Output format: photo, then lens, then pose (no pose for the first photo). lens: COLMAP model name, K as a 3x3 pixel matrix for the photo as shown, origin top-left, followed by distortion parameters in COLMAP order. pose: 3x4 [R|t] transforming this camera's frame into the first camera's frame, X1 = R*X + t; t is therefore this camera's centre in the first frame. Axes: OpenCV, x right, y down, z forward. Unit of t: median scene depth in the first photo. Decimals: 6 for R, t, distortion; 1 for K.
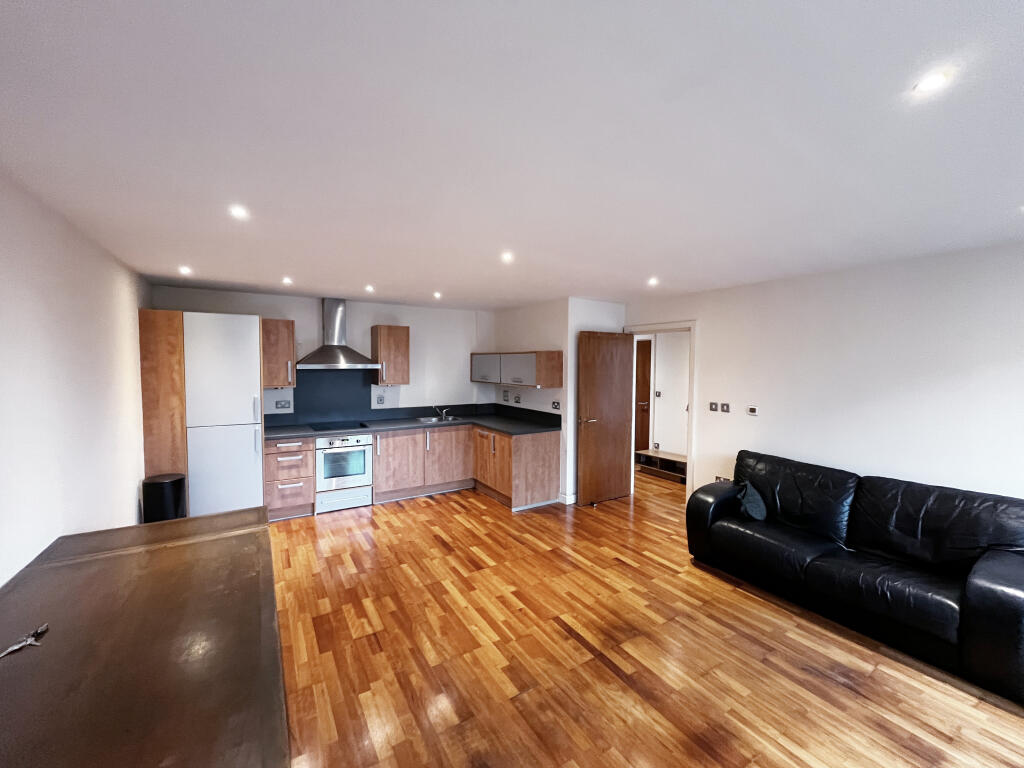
lens RADIAL K [[411.0, 0, 507.4], [0, 411.0, 383.6], [0, 0, 1]] dist [-0.024592, 0.000003]
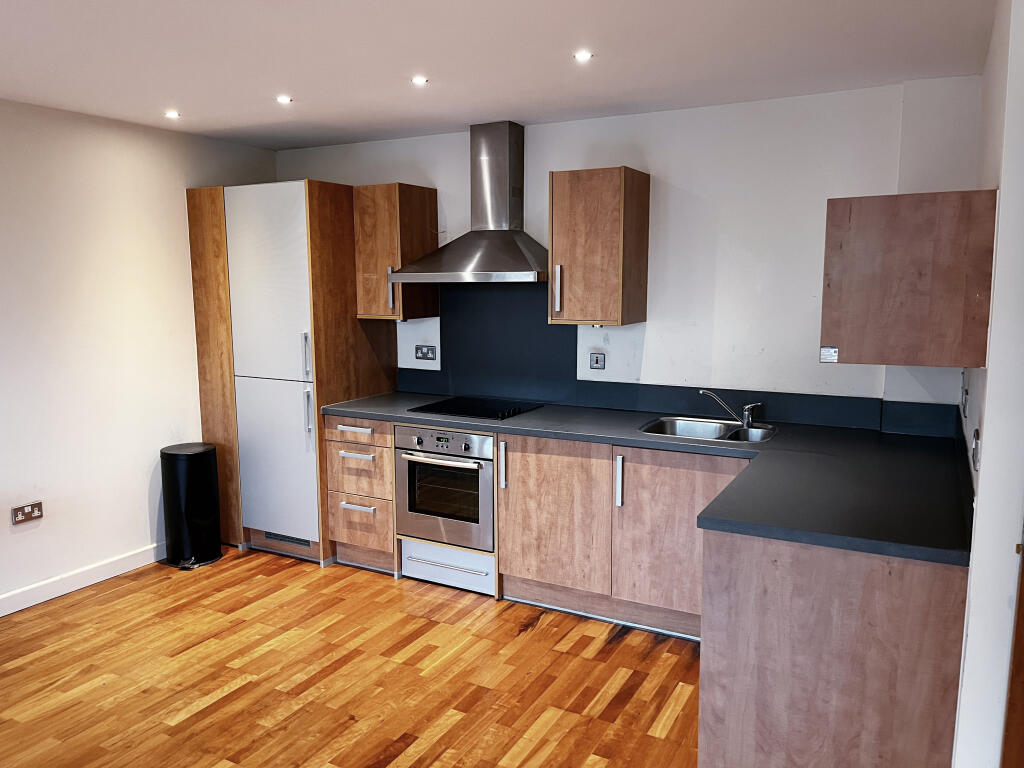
lens RADIAL K [[769.8, 0, 512.0], [0, 769.8, 384.0], [0, 0, 1]] dist [0.015488, 0.003057]
pose [[0.505059, 0.107198, -0.856402, 0.401681], [-0.037748, 0.994051, 0.102166, -0.014982], [0.862259, -0.019272, 0.506101, 0.688956]]
